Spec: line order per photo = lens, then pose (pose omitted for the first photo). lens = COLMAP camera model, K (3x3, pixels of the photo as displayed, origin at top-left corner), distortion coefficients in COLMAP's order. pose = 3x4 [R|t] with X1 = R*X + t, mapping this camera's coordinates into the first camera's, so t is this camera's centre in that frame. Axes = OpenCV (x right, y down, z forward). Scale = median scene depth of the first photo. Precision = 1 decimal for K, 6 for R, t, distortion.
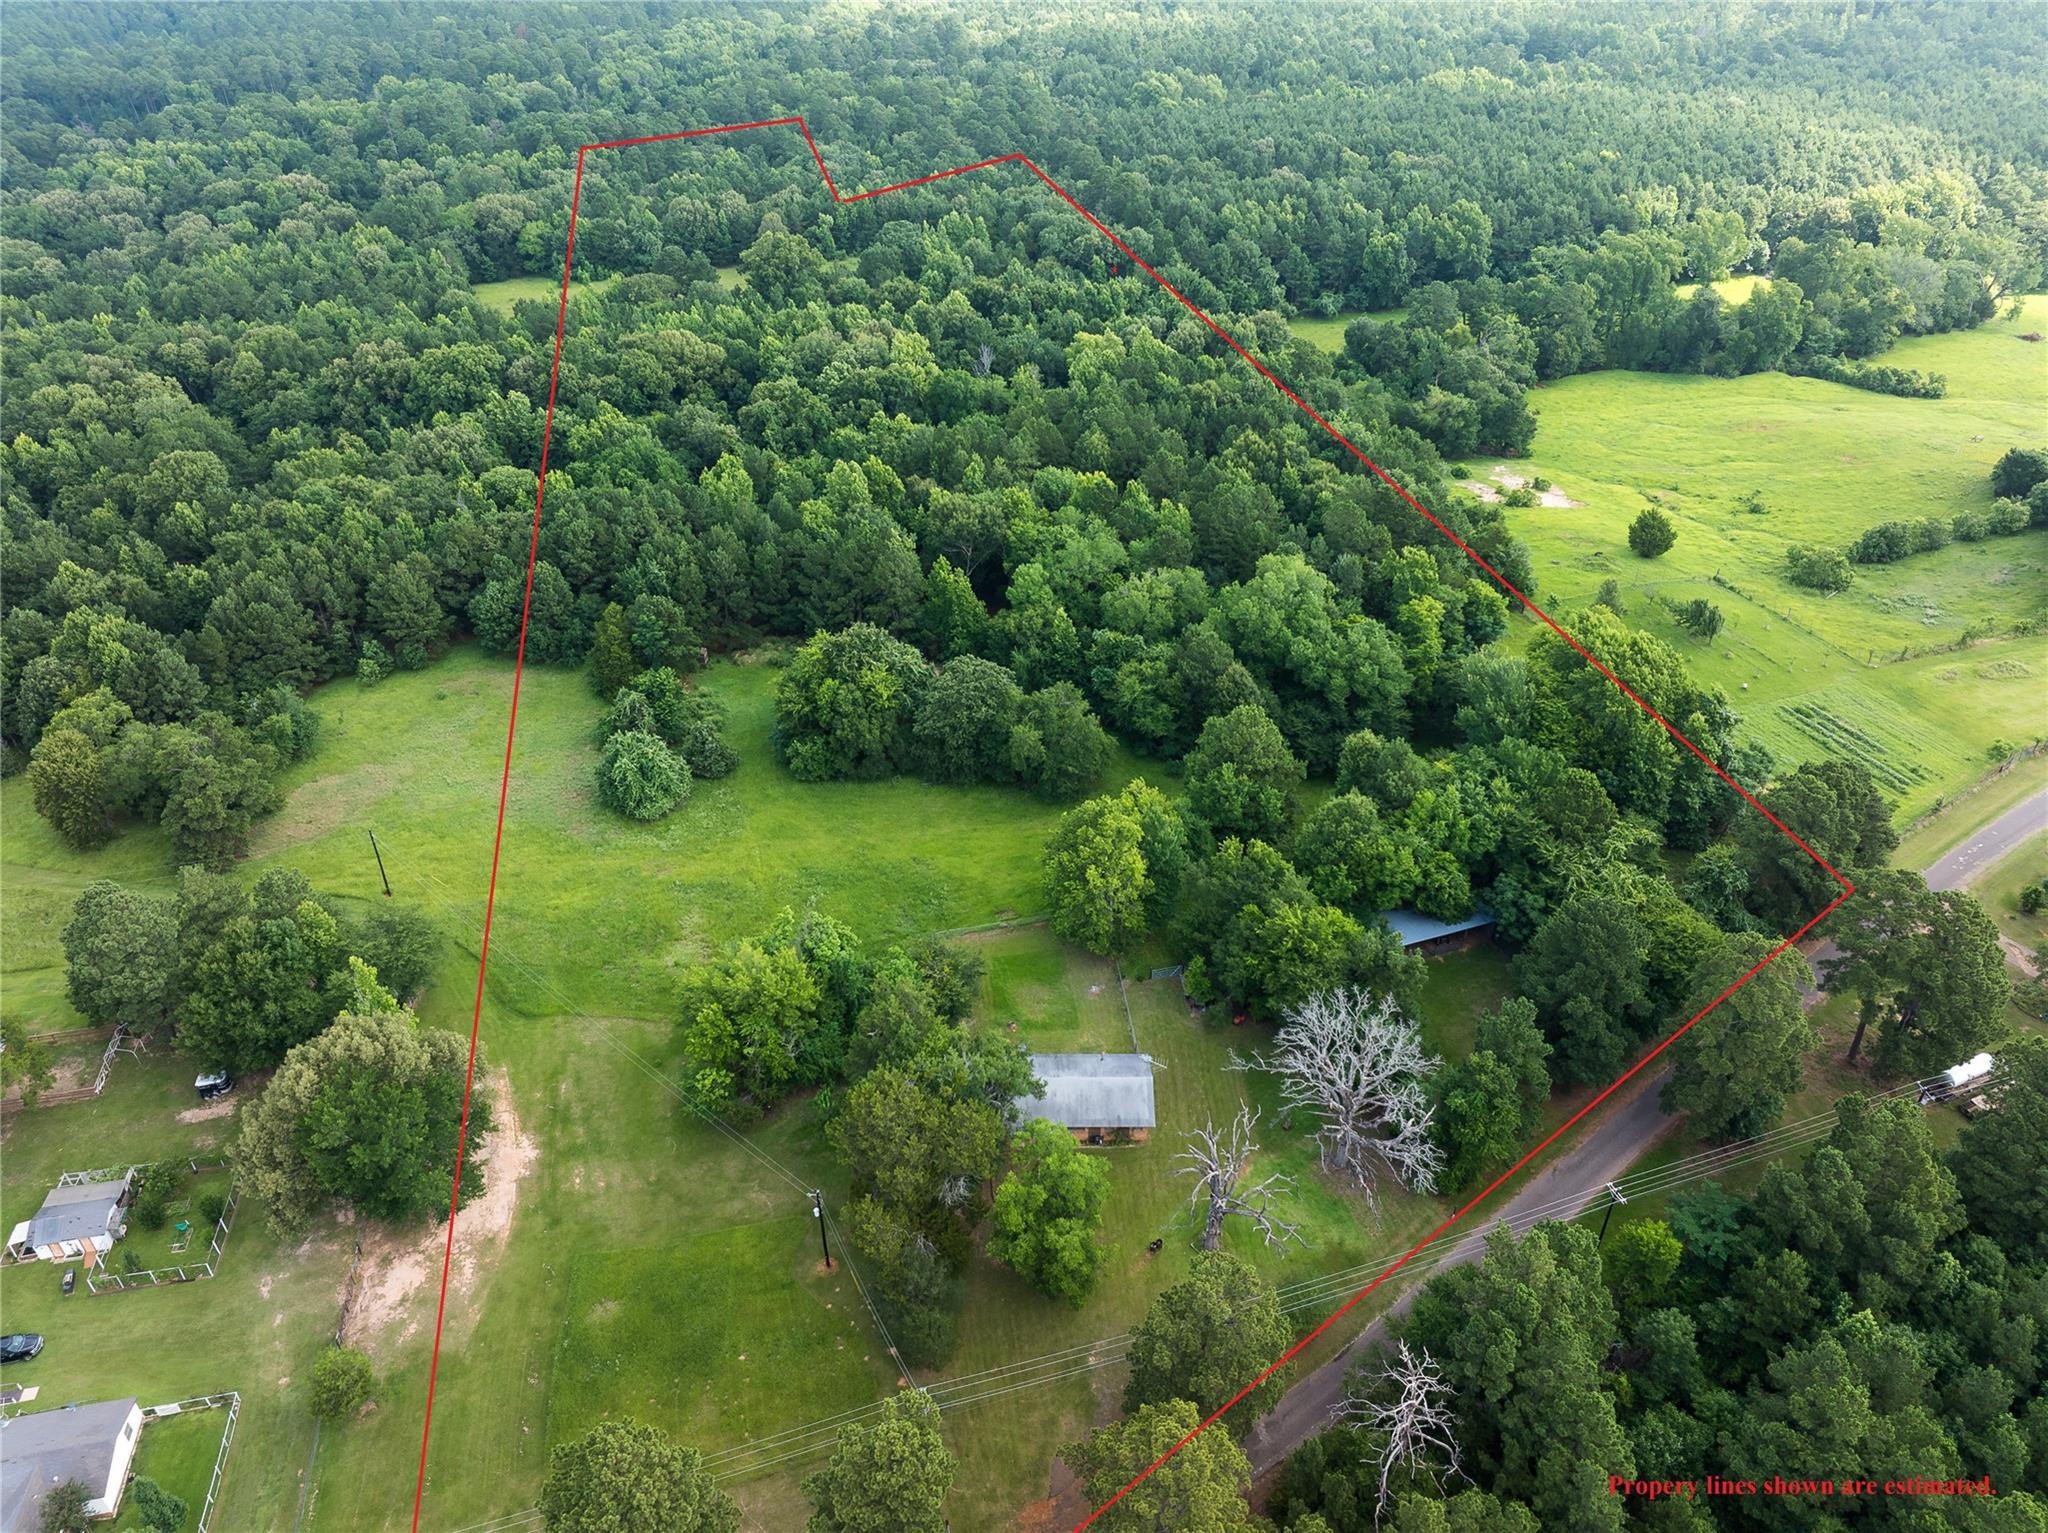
lens RADIAL K [[1442.2, 0, 1037.5], [0, 1442.2, 756.6], [0, 0, 1]] dist [-0.041672, 0.007558]
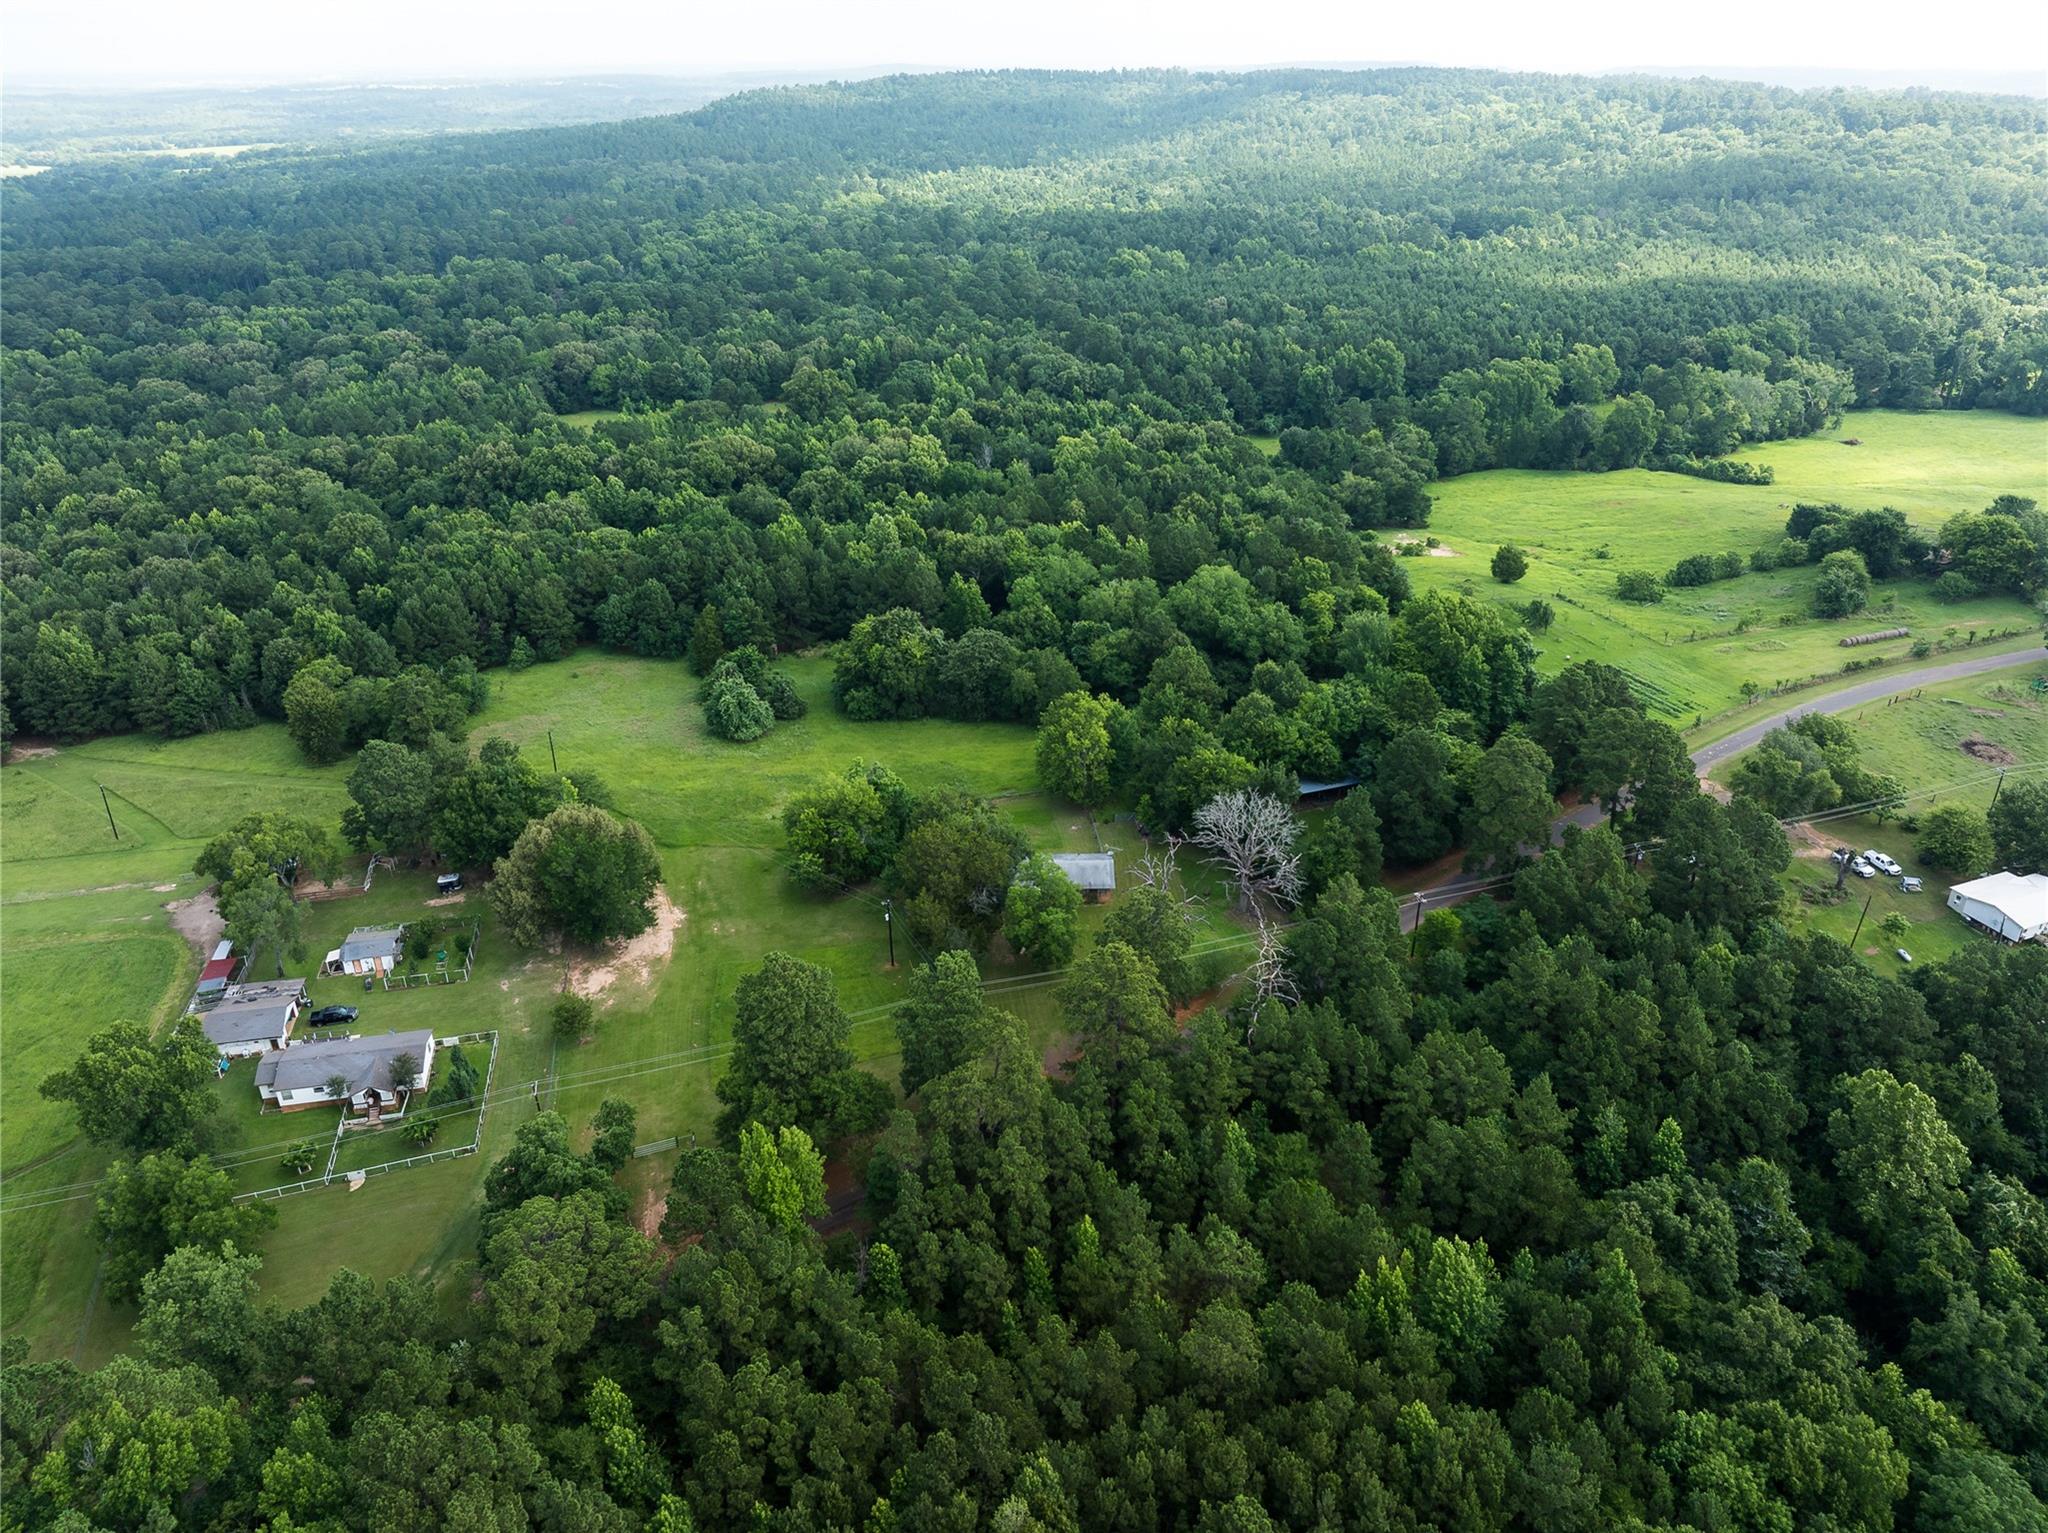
lens RADIAL K [[1429.9, 0, 1037.8], [0, 1429.9, 769.9], [0, 0, 1]] dist [-0.012906, -0.051903]
pose [[0.999948, -0.007927, 0.006421, -0.002496], [0.008588, 0.993839, -0.110497, 0.160488], [-0.005506, 0.110547, 0.993856, -0.241654]]
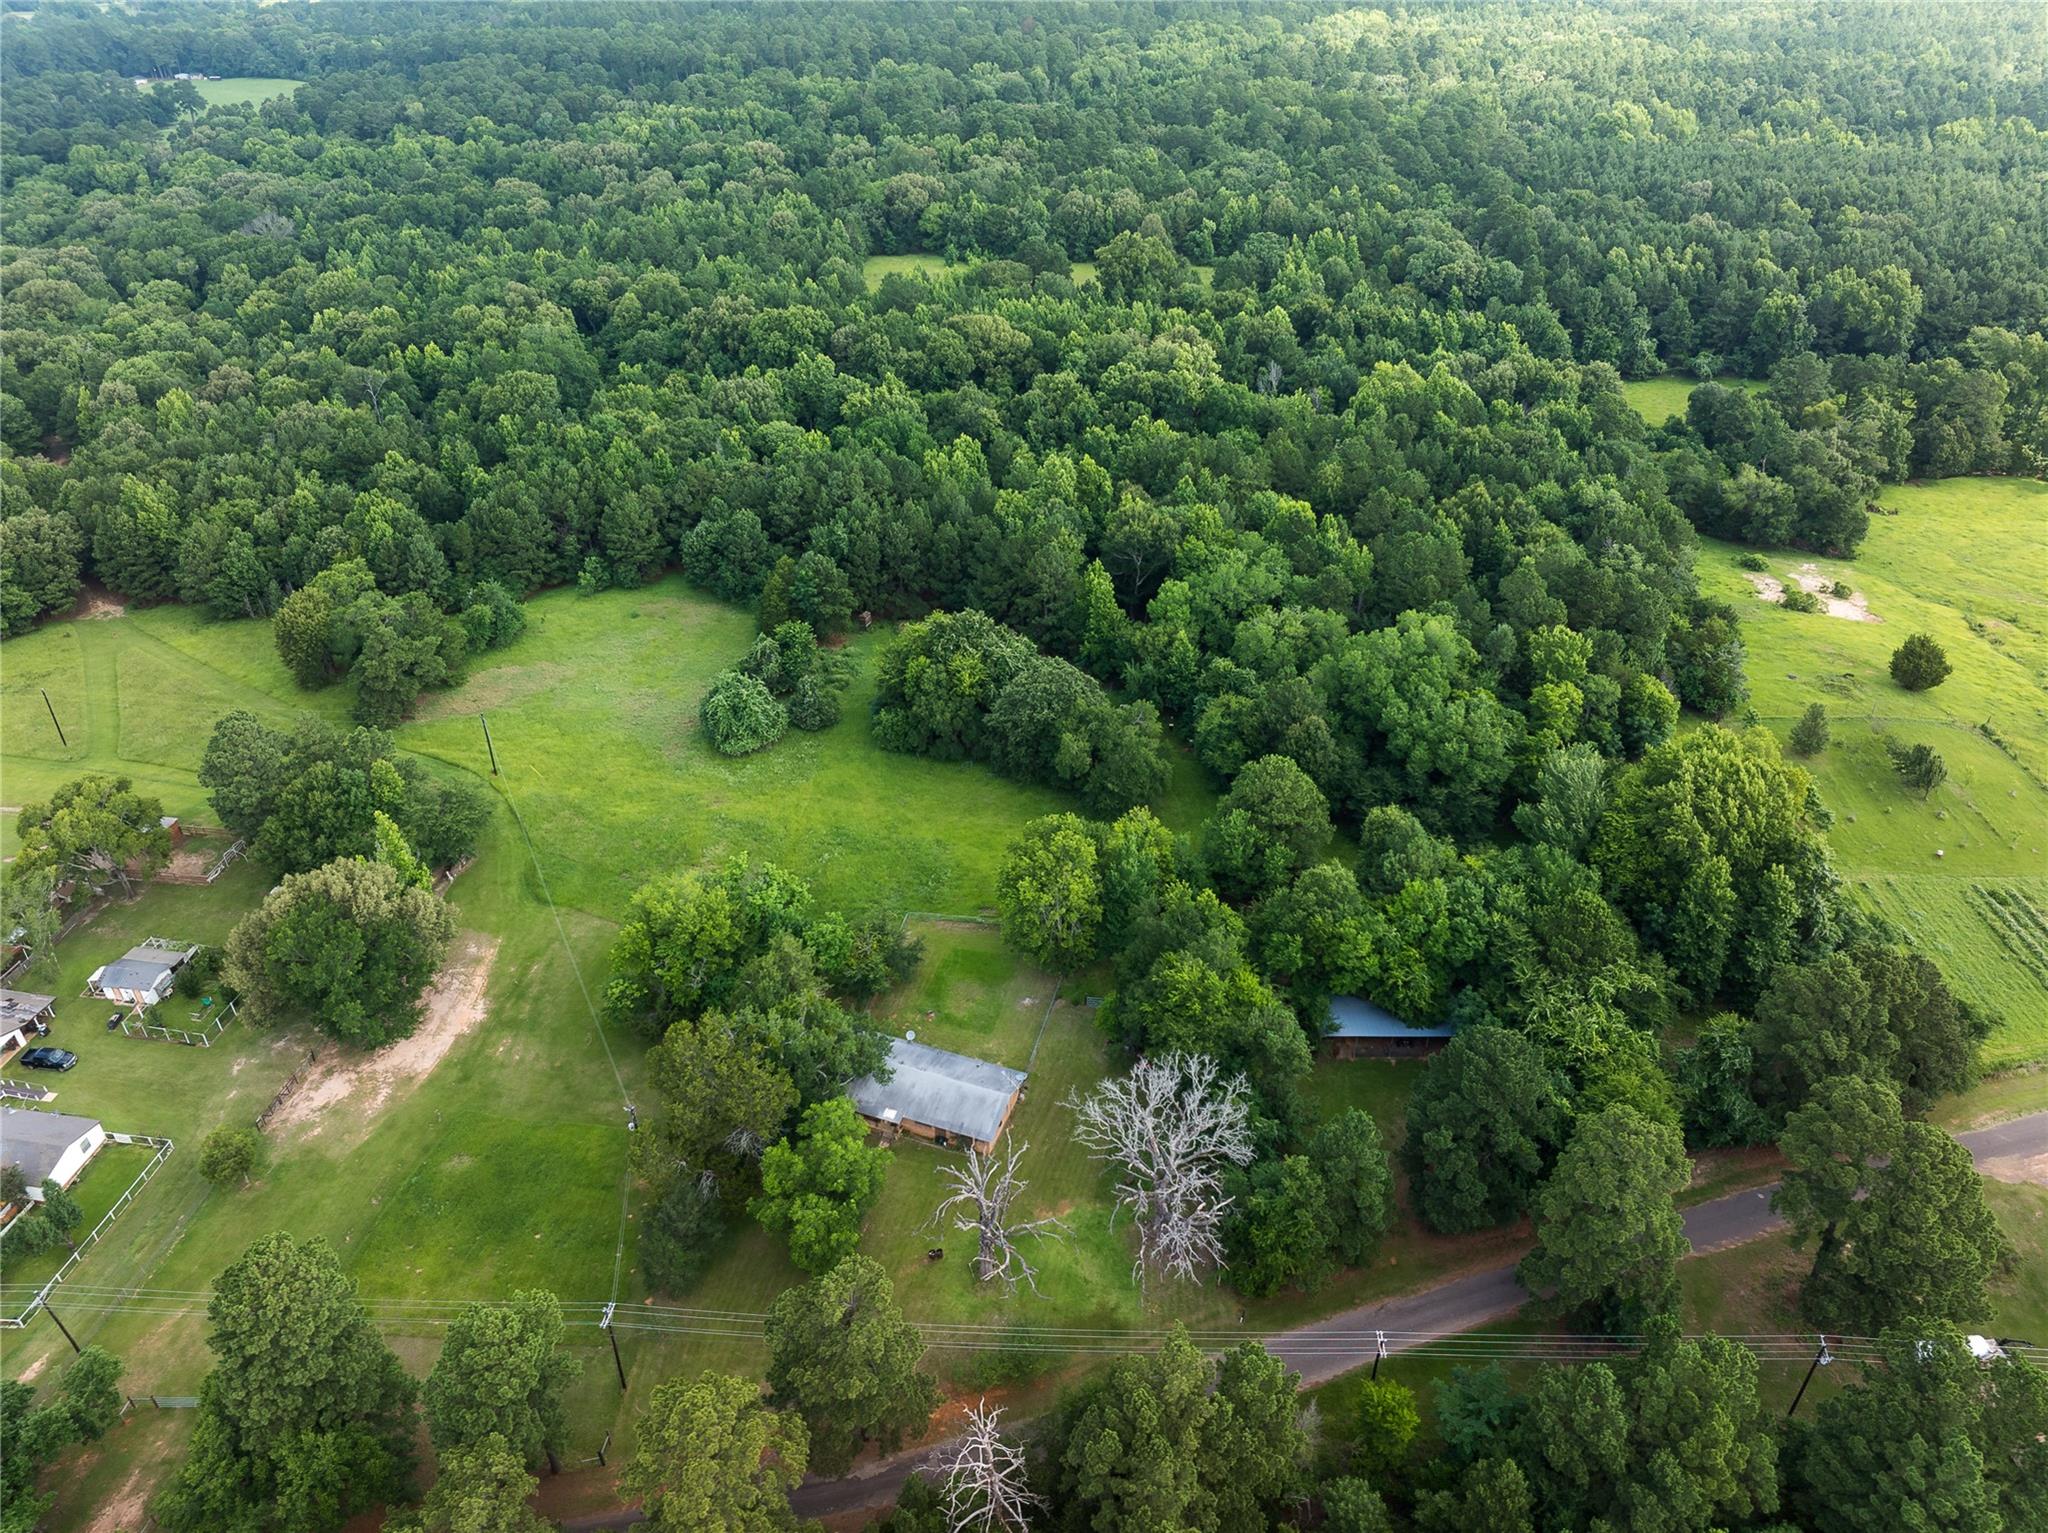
lens RADIAL K [[1429.9, 0, 1037.8], [0, 1429.9, 769.9], [0, 0, 1]] dist [-0.012906, -0.051903]
pose [[0.935493, 0.194505, -0.294991, 0.190732], [-0.192945, 0.980596, 0.034686, -0.019407], [0.296014, 0.024469, 0.954870, 0.031976]]
